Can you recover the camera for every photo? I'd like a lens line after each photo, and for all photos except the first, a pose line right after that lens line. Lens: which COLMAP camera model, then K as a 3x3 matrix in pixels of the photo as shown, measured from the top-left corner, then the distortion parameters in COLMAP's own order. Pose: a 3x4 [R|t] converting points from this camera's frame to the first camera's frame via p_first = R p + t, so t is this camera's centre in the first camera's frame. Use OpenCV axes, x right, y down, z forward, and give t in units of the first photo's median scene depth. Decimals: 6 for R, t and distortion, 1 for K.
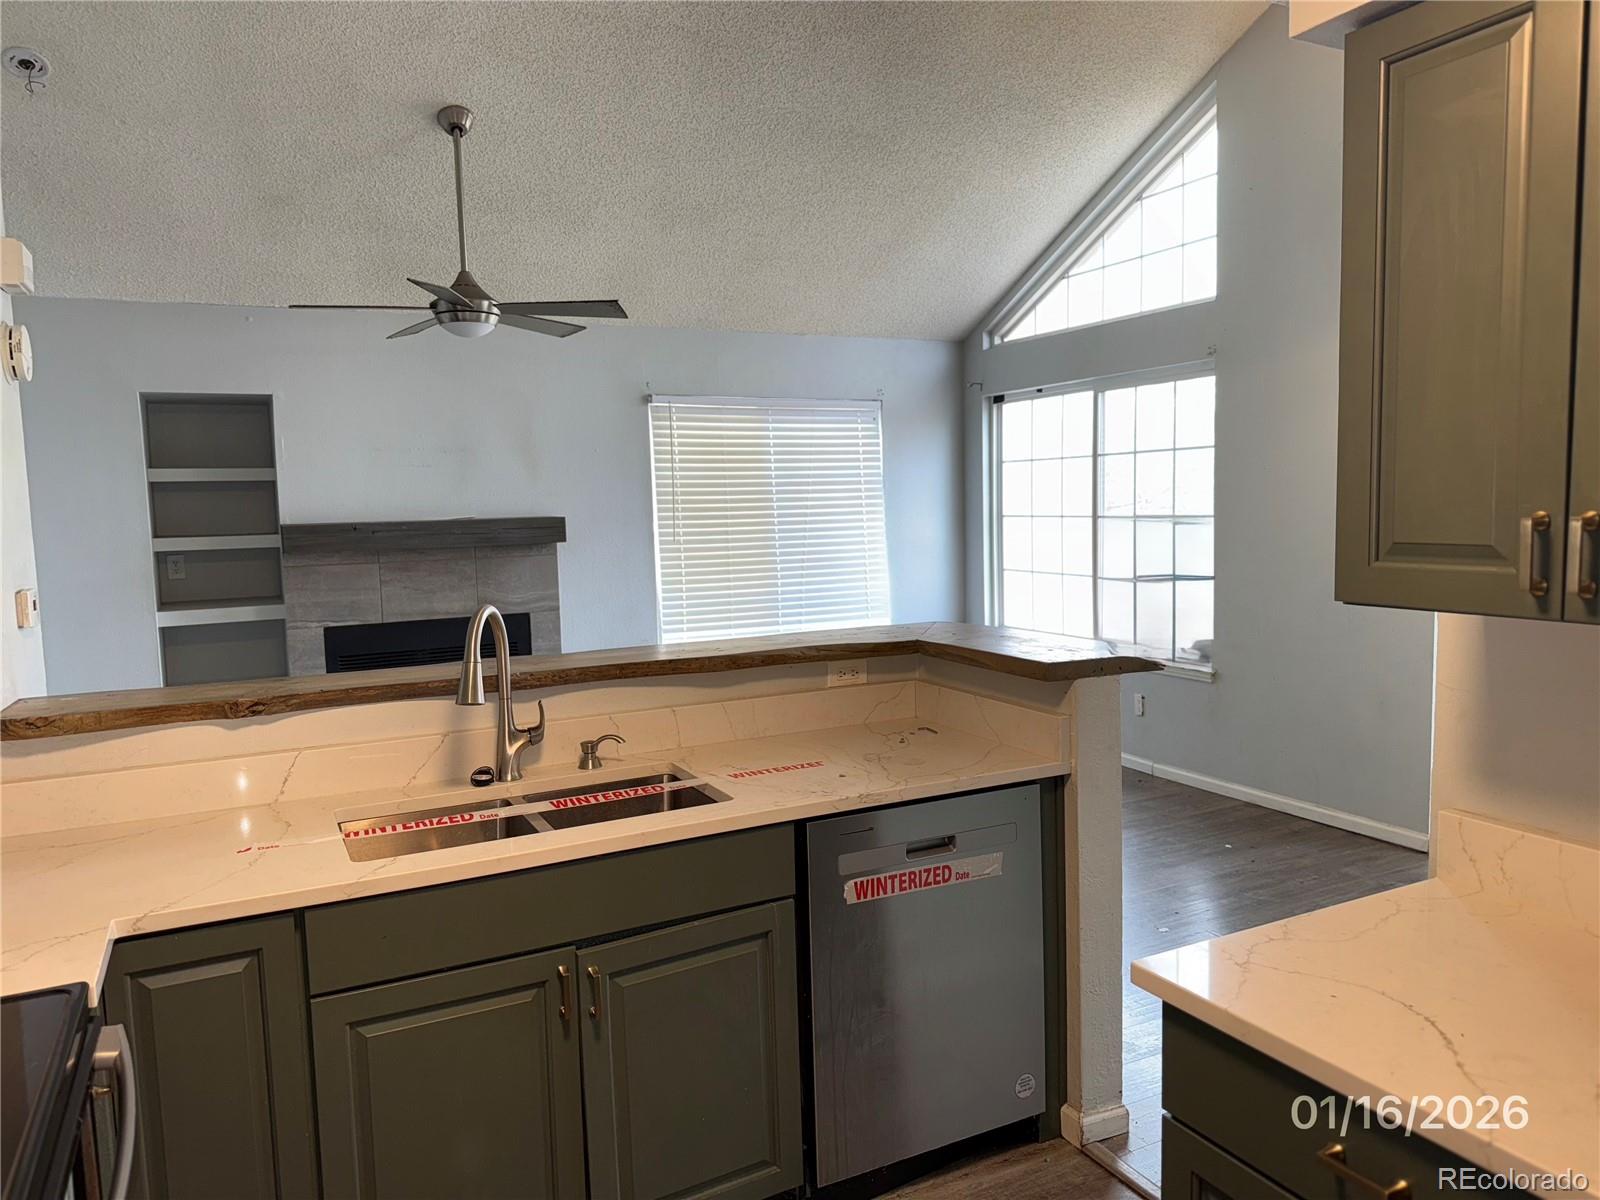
lens RADIAL K [[1119.0, 0, 800.0], [0, 1119.0, 600.0], [0, 0, 1]] dist [-0.007463, -0.007392]
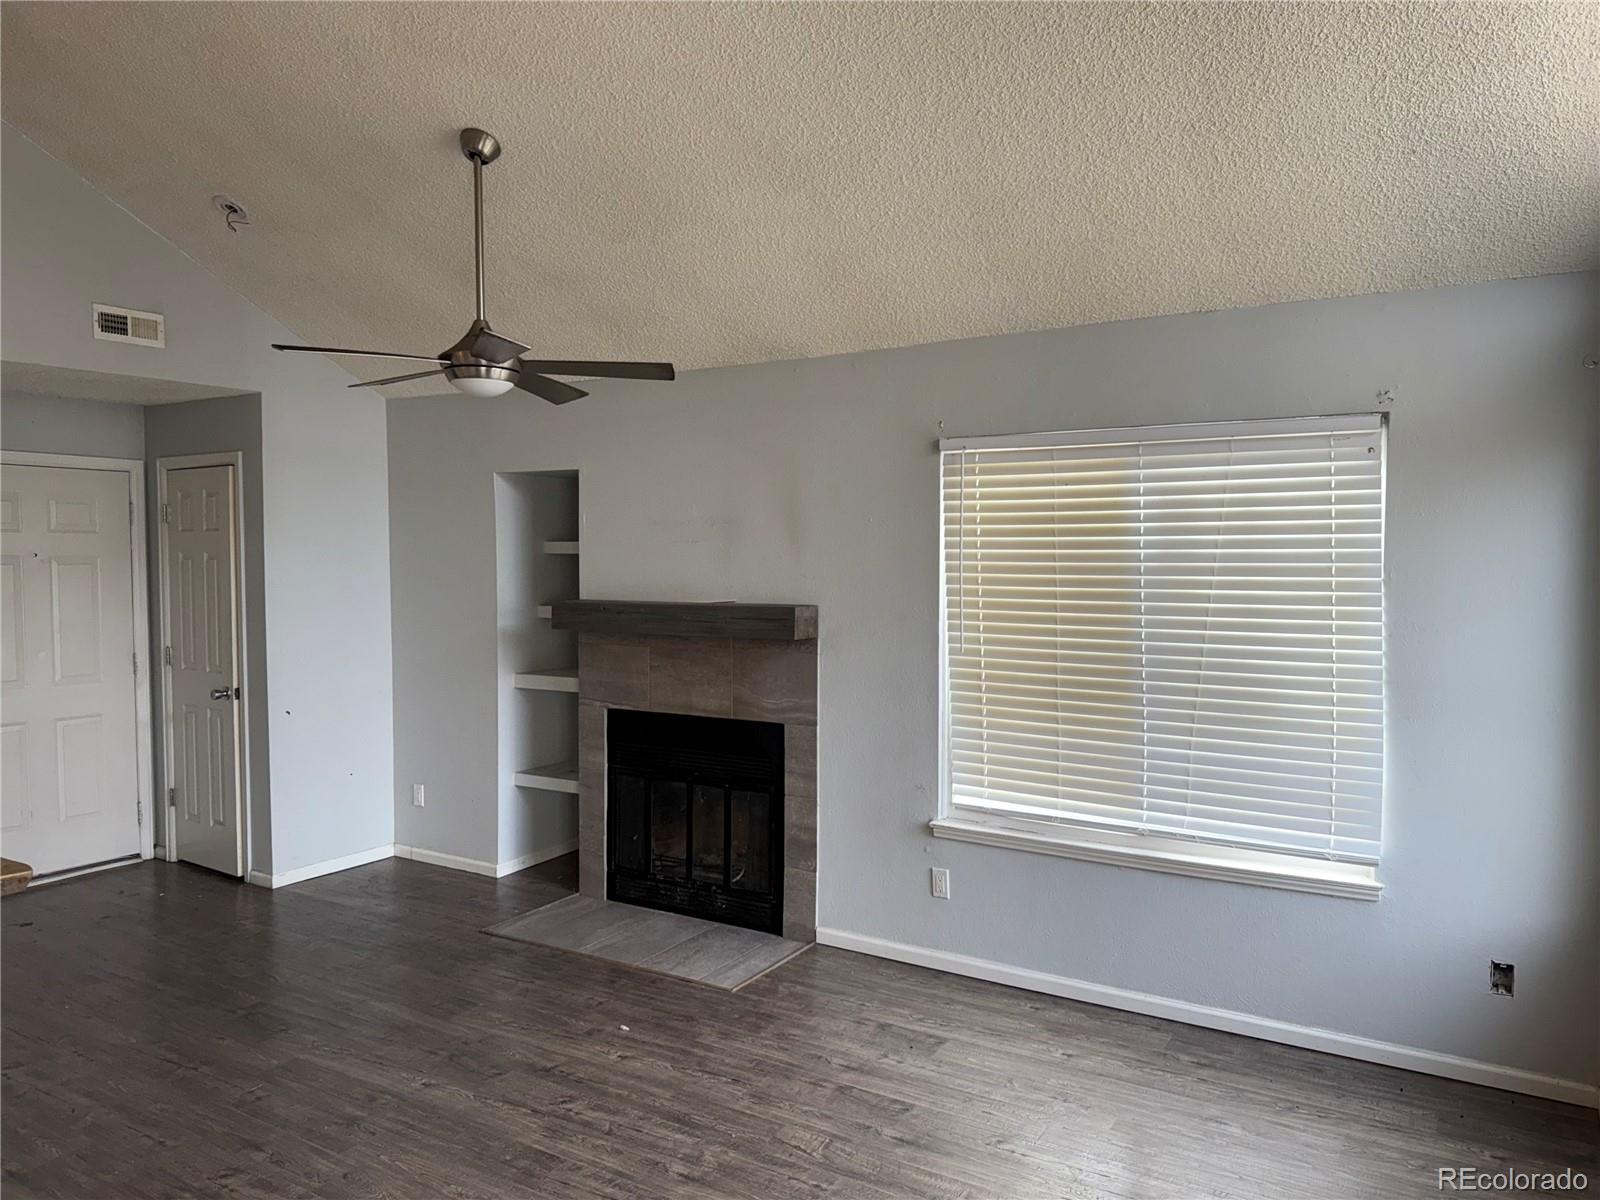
lens RADIAL K [[1102.2, 0, 780.2], [0, 1102.2, 595.4], [0, 0, 1]] dist [0.073339, -0.073923]
pose [[0.514035, 0.052091, -0.856186, 0.436460], [-0.092497, 0.995700, 0.005046, -0.085909], [0.852767, 0.076601, 0.516644, 0.603085]]
